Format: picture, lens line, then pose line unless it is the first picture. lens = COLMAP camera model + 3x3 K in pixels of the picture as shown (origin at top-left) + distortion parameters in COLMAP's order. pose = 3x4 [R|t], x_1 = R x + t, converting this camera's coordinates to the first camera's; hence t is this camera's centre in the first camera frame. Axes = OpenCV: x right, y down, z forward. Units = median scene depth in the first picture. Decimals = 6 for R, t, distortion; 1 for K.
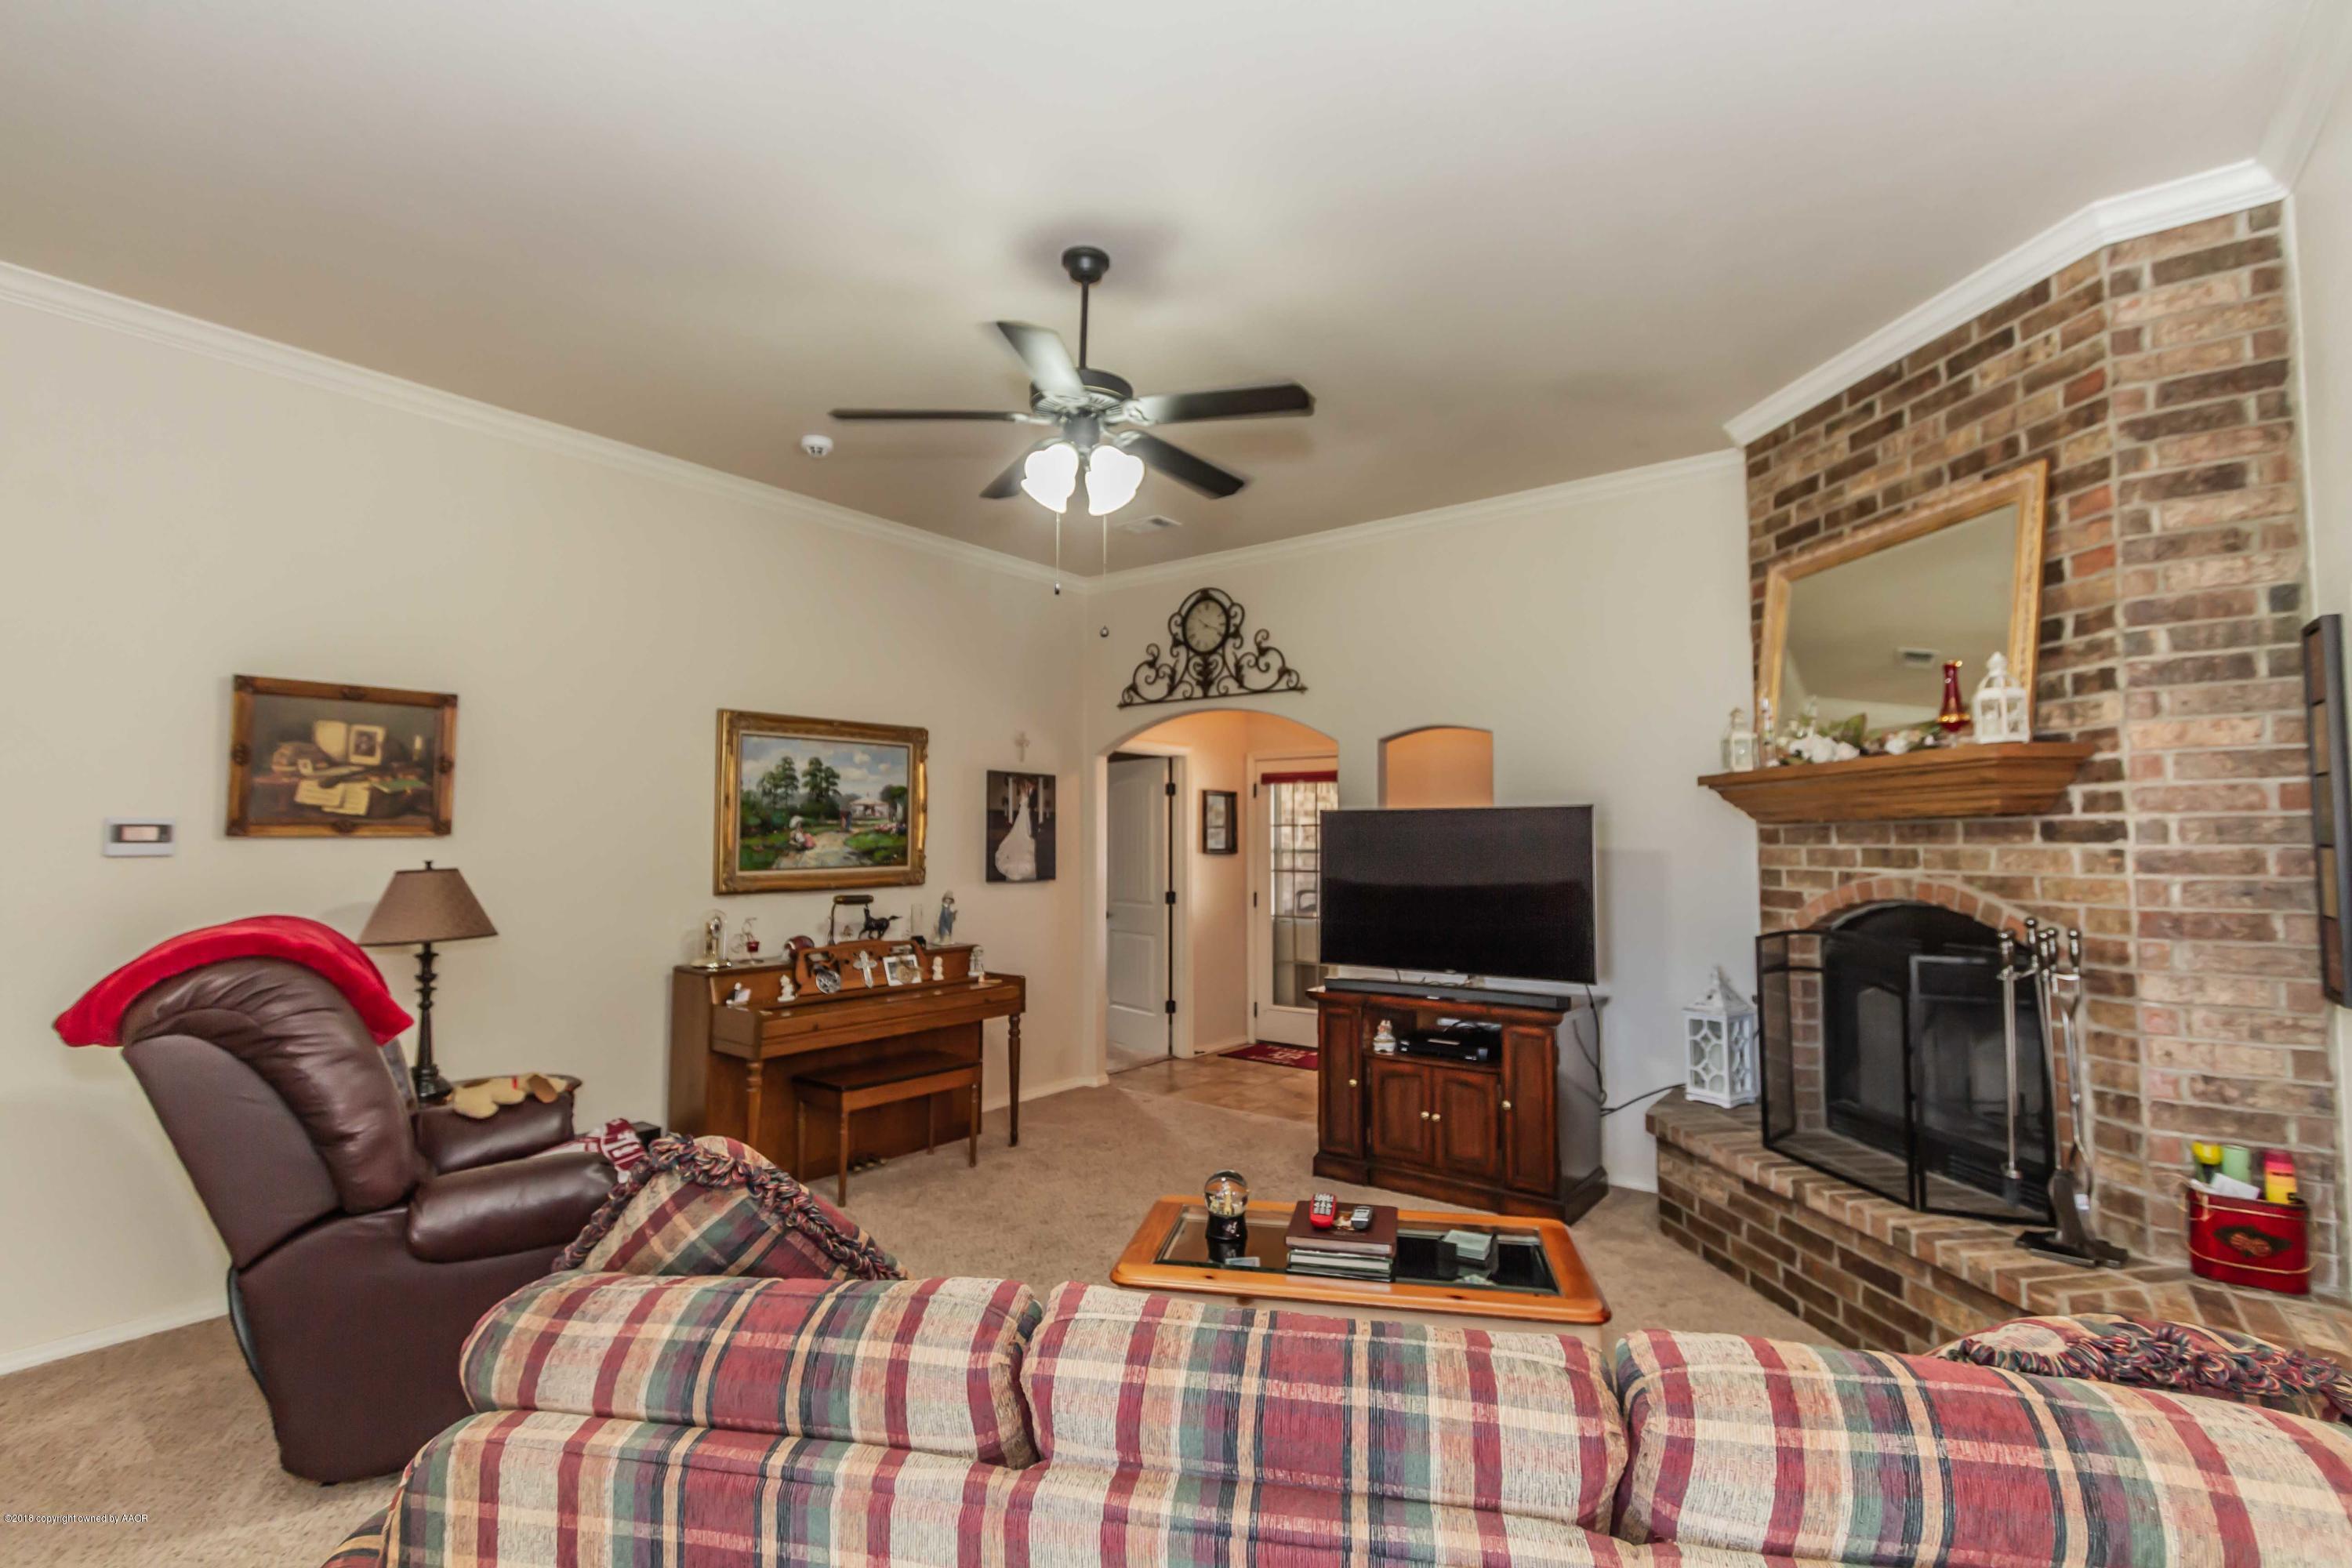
lens RADIAL K [[1084.4, 0, 1177.4], [0, 1084.4, 774.9], [0, 0, 1]] dist [0.001549, -0.000754]
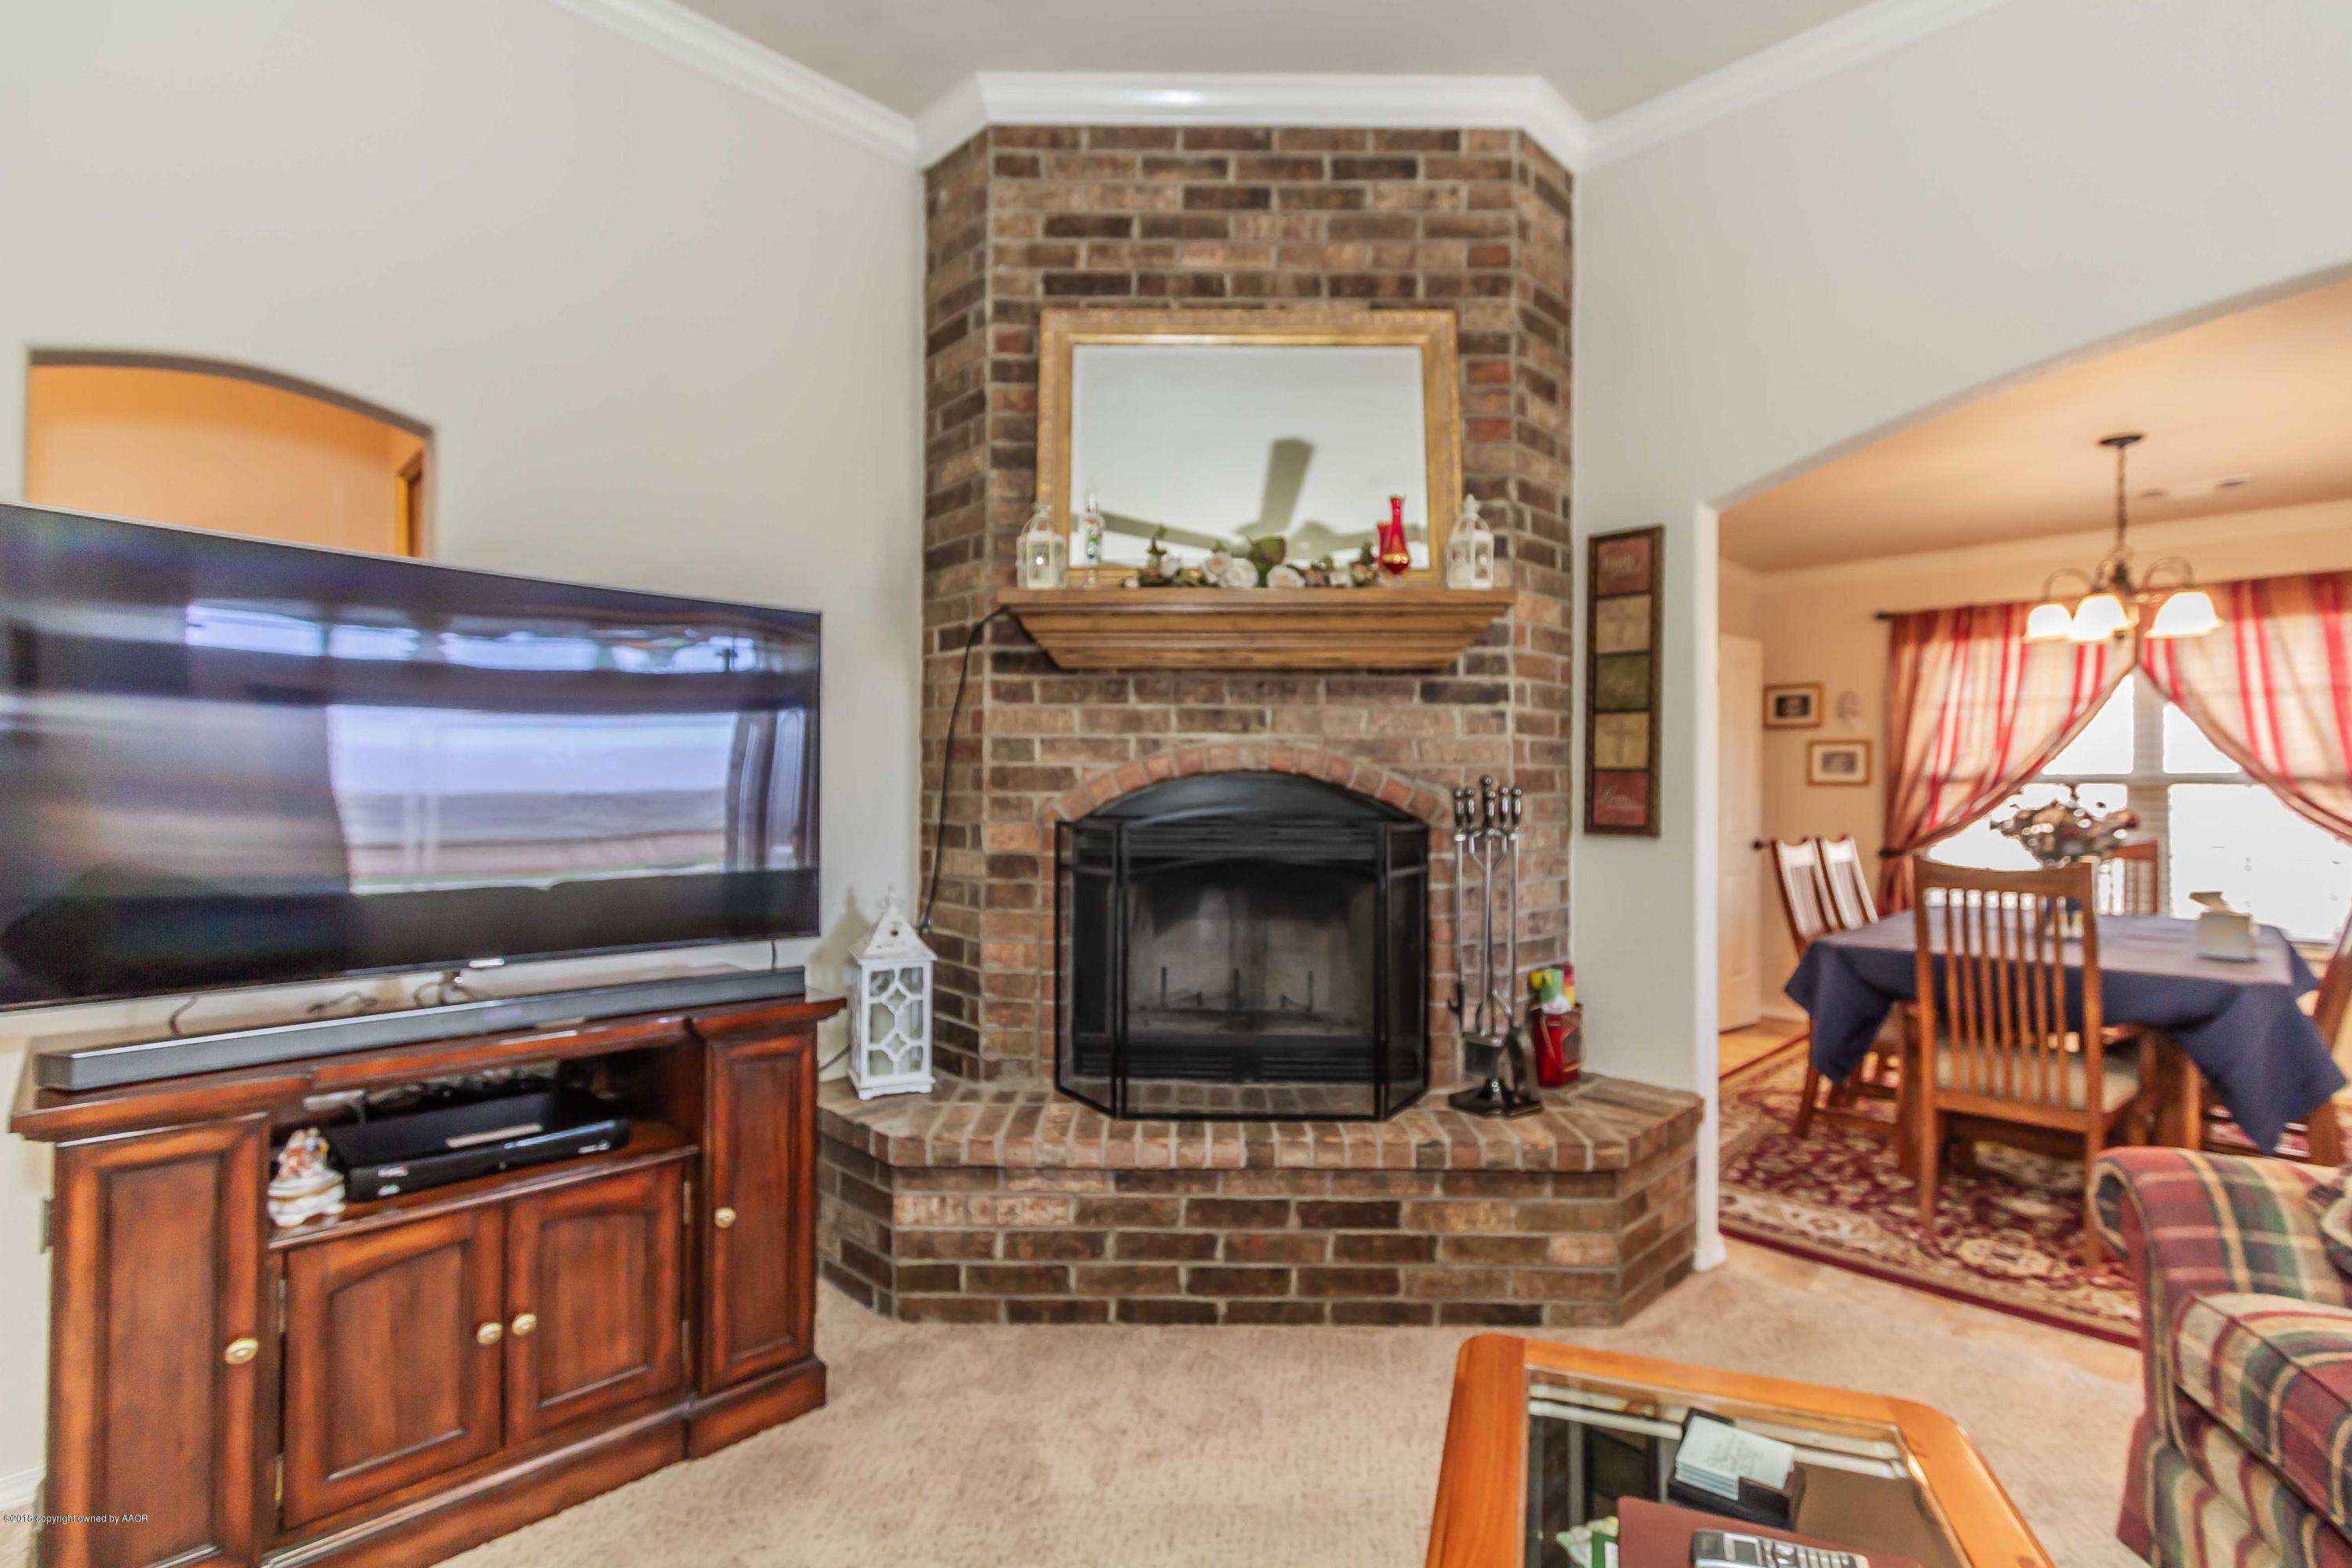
lens RADIAL K [[1084.4, 0, 1191.6], [0, 1084.4, 782.2], [0, 0, 1]] dist [0.001549, -0.000754]
pose [[0.127433, 0.005676, 0.991831, -0.177130], [-0.068438, 0.997651, 0.003083, 0.129664], [-0.989483, -0.068272, 0.127522, 0.967617]]
